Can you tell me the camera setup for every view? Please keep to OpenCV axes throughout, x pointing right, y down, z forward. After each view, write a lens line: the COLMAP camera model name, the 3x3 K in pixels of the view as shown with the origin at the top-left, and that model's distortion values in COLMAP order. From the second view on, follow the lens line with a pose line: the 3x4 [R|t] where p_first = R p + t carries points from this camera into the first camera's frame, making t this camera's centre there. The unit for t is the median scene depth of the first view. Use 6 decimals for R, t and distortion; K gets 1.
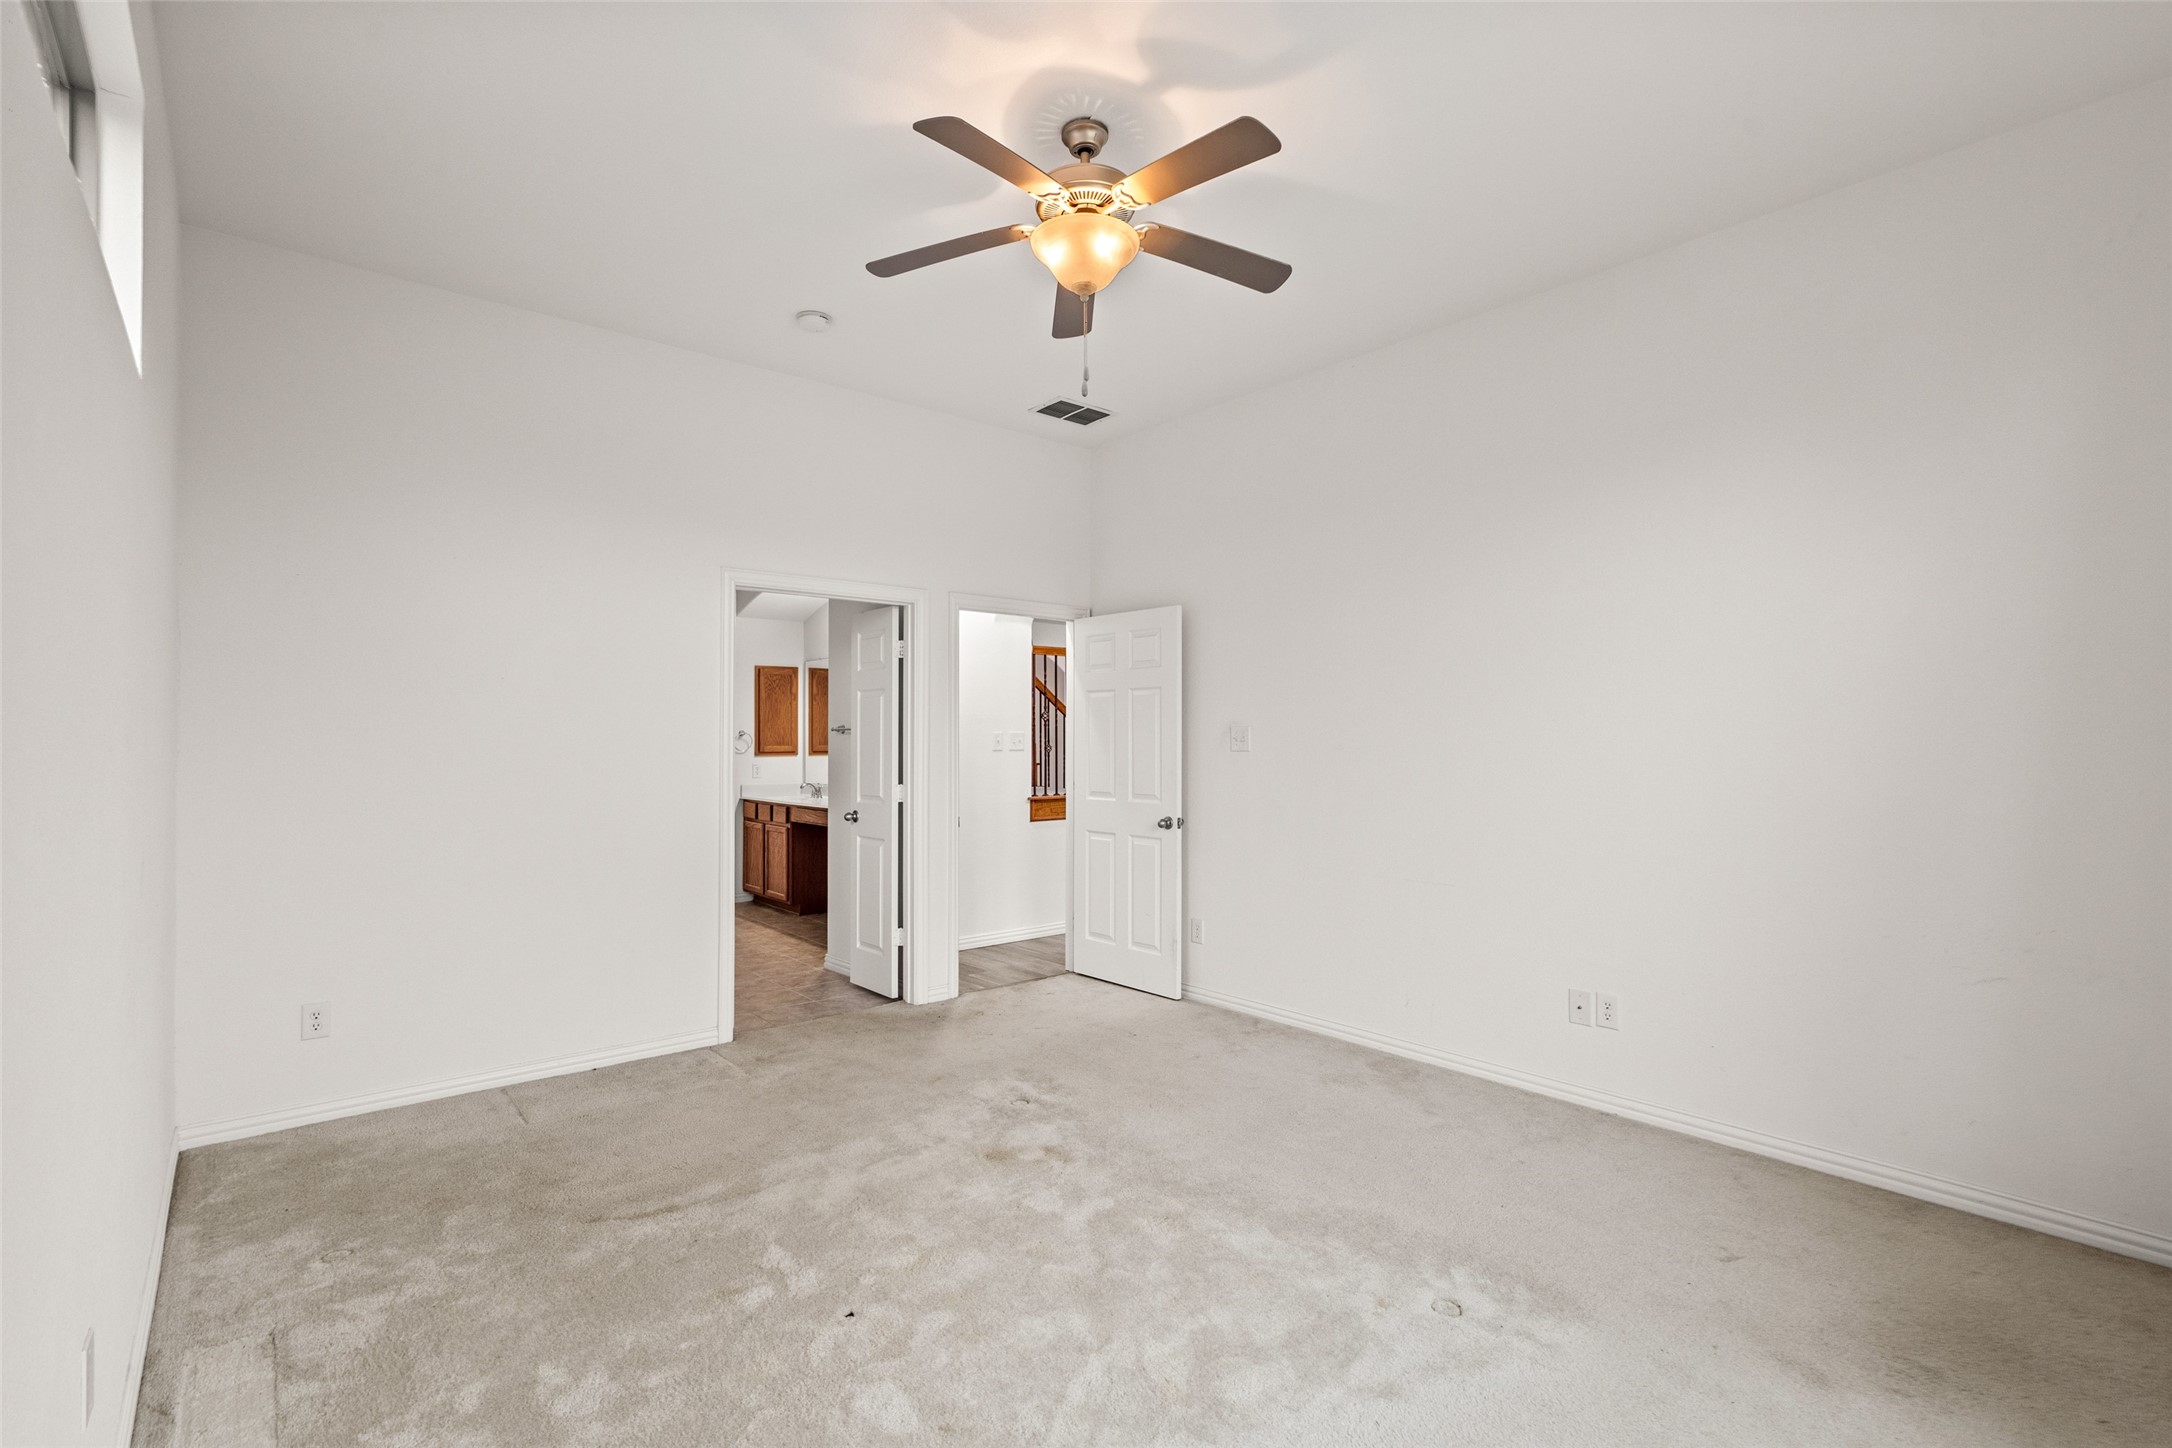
lens RADIAL K [[990.2, 0, 1082.5], [0, 990.2, 727.1], [0, 0, 1]] dist [0.002109, -0.001239]
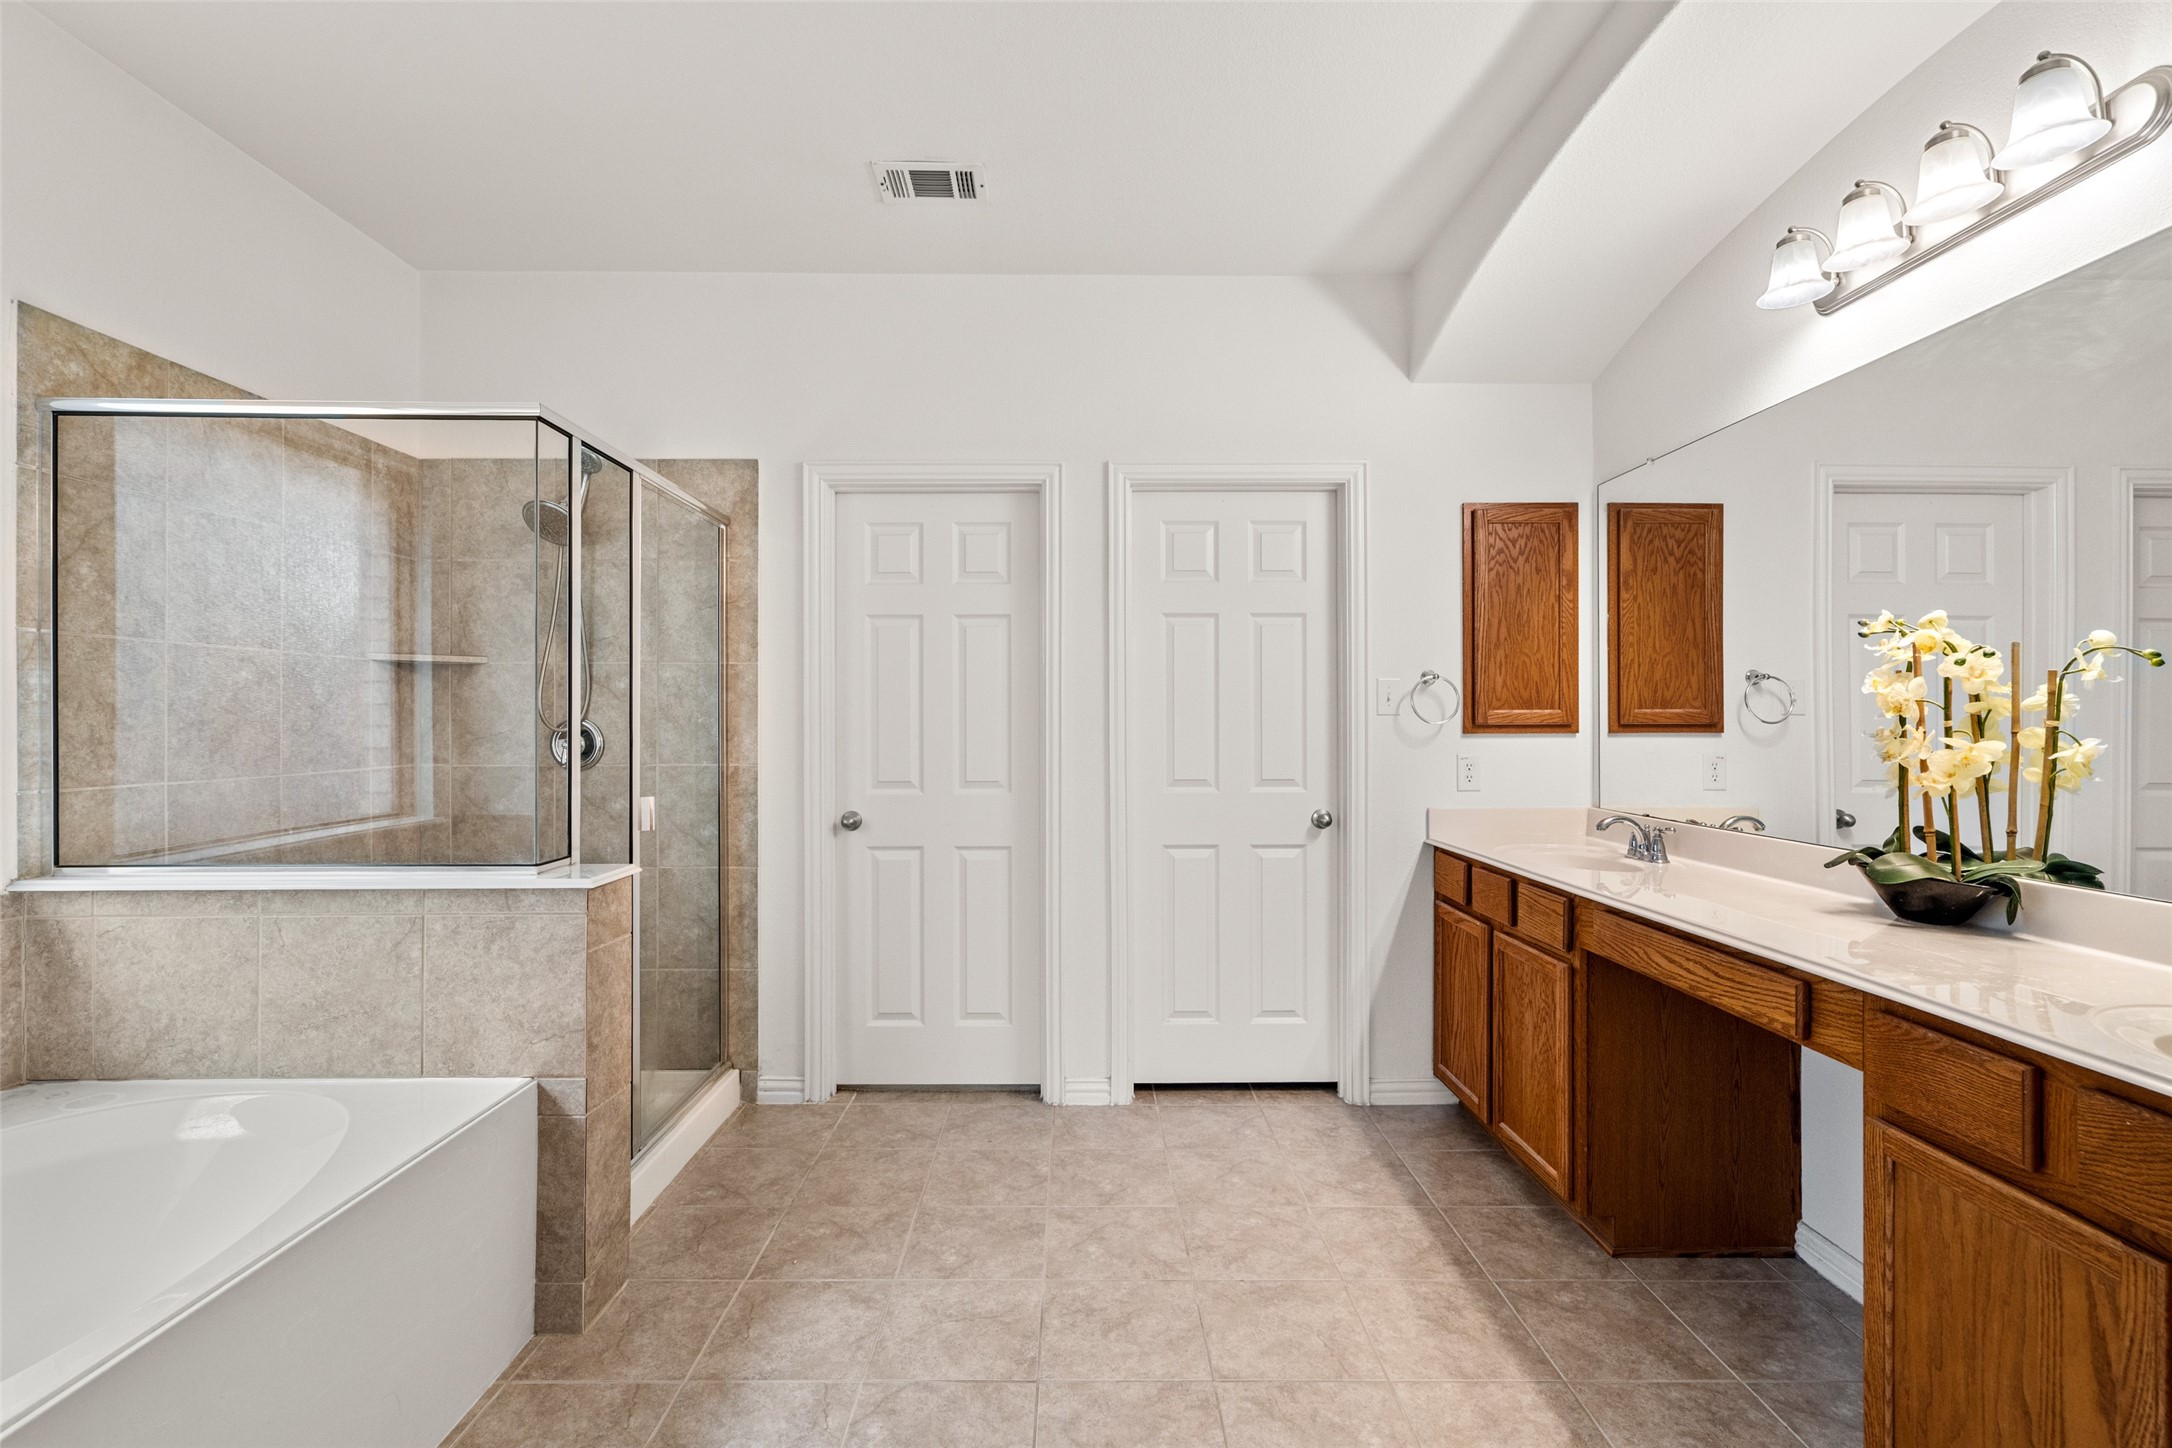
lens RADIAL K [[990.2, 0, 1074.2], [0, 990.2, 711.3], [0, 0, 1]] dist [0.002109, -0.001239]
pose [[0.771682, 0.003352, -0.635999, -0.201609], [0.005981, 0.999904, 0.012527, 0.014260], [0.635980, -0.013470, 0.771588, 0.603900]]
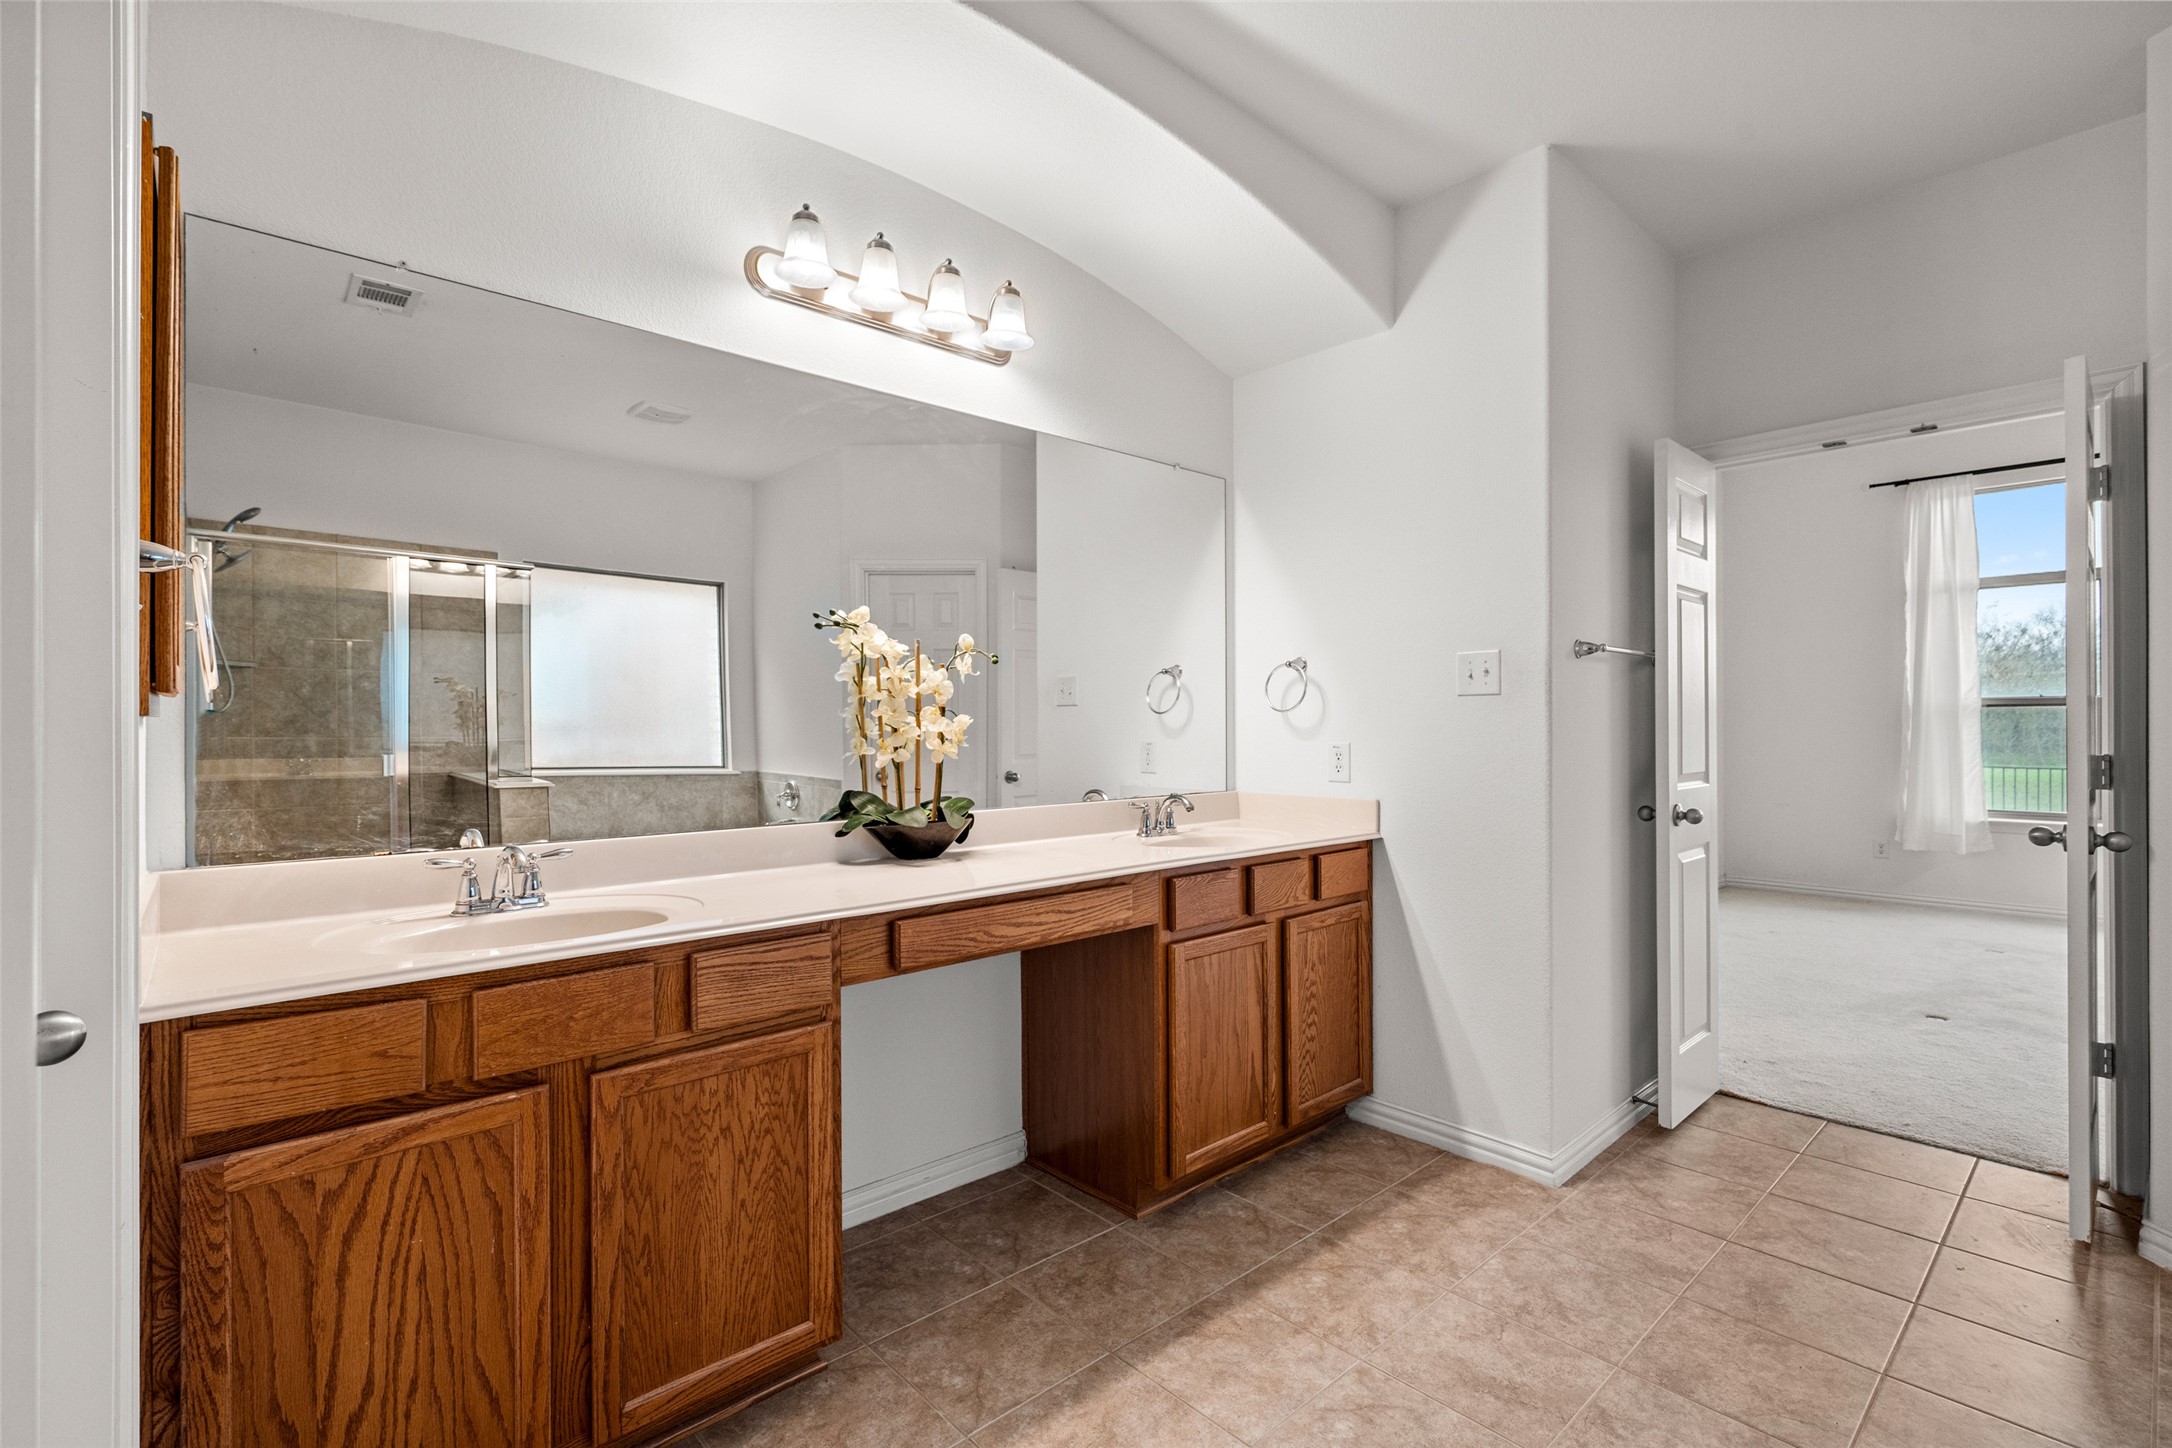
lens RADIAL K [[990.2, 0, 1087.0], [0, 990.2, 714.7], [0, 0, 1]] dist [0.002109, -0.001239]
pose [[-0.064071, 0.017721, 0.997788, -0.497972], [-0.025321, 0.999492, -0.019377, 0.029113], [-0.997624, -0.026506, -0.063590, 0.880793]]
